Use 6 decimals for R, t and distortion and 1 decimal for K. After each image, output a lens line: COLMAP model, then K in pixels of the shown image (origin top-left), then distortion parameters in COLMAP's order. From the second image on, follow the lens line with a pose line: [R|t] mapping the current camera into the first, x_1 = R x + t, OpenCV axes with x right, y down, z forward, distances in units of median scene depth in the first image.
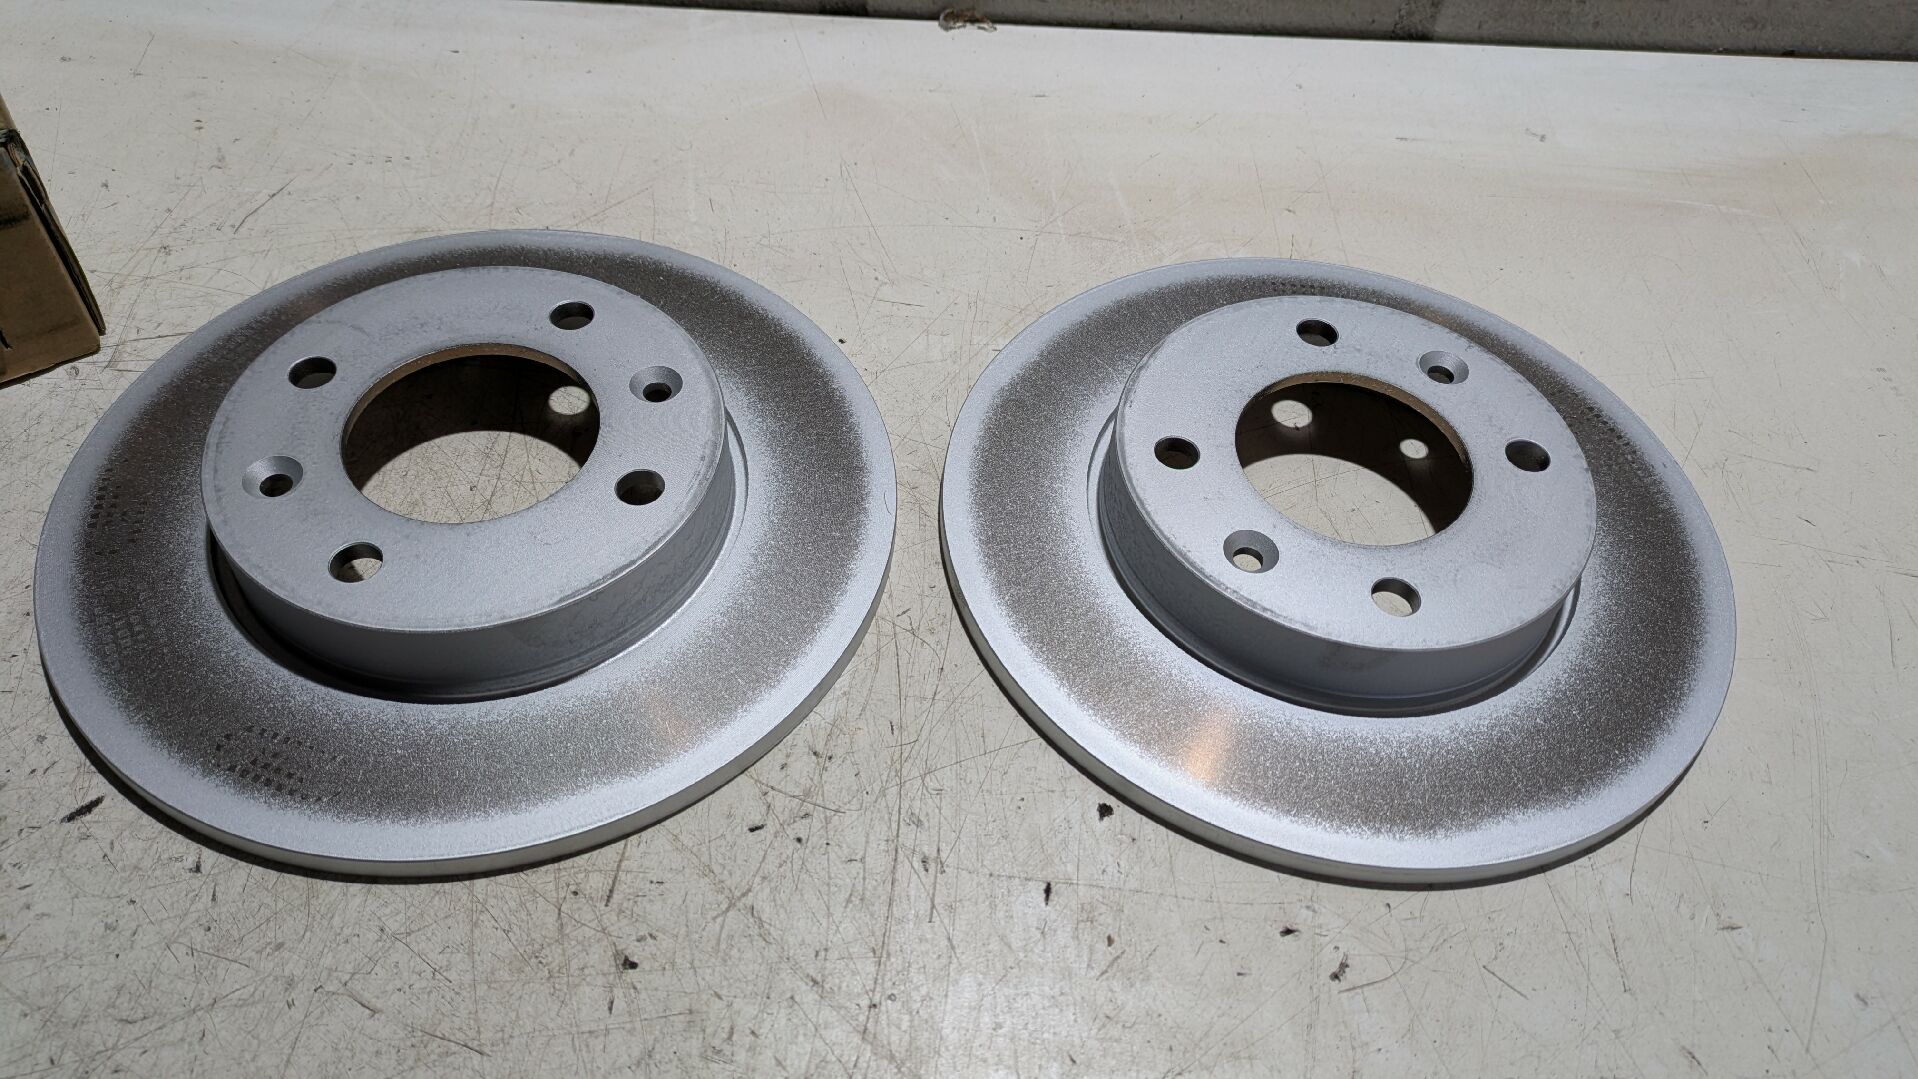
lens RADIAL K [[1344.1, 0, 959.0], [0, 1344.1, 539.5], [0, 0, 1]] dist [0.030605, -0.040275]
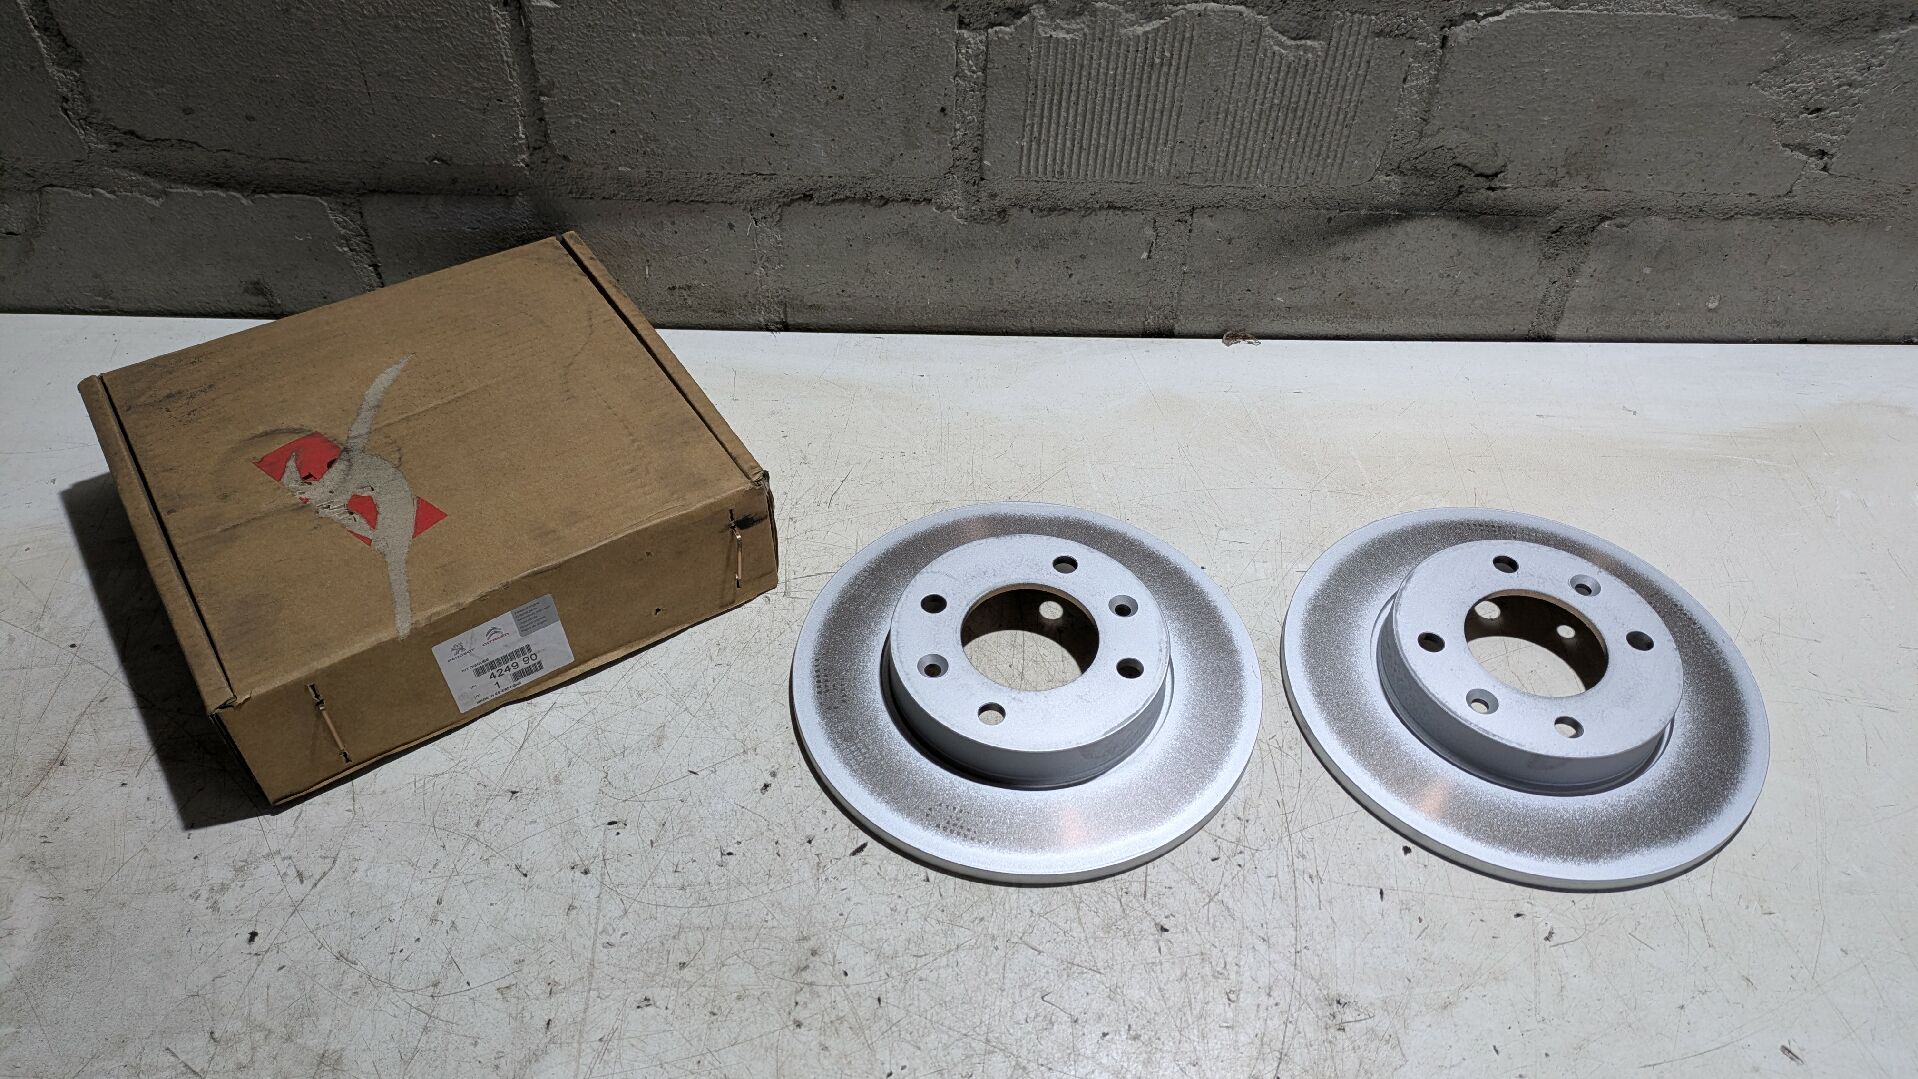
lens RADIAL K [[1342.3, 0, 956.2], [0, 1342.3, 581.9], [0, 0, 1]] dist [0.035414, -0.045635]
pose [[0.998994, -0.013945, -0.042622, -0.401017], [0.012213, 0.999100, -0.040617, -0.086213], [0.043150, 0.040056, 0.998265, -0.808791]]
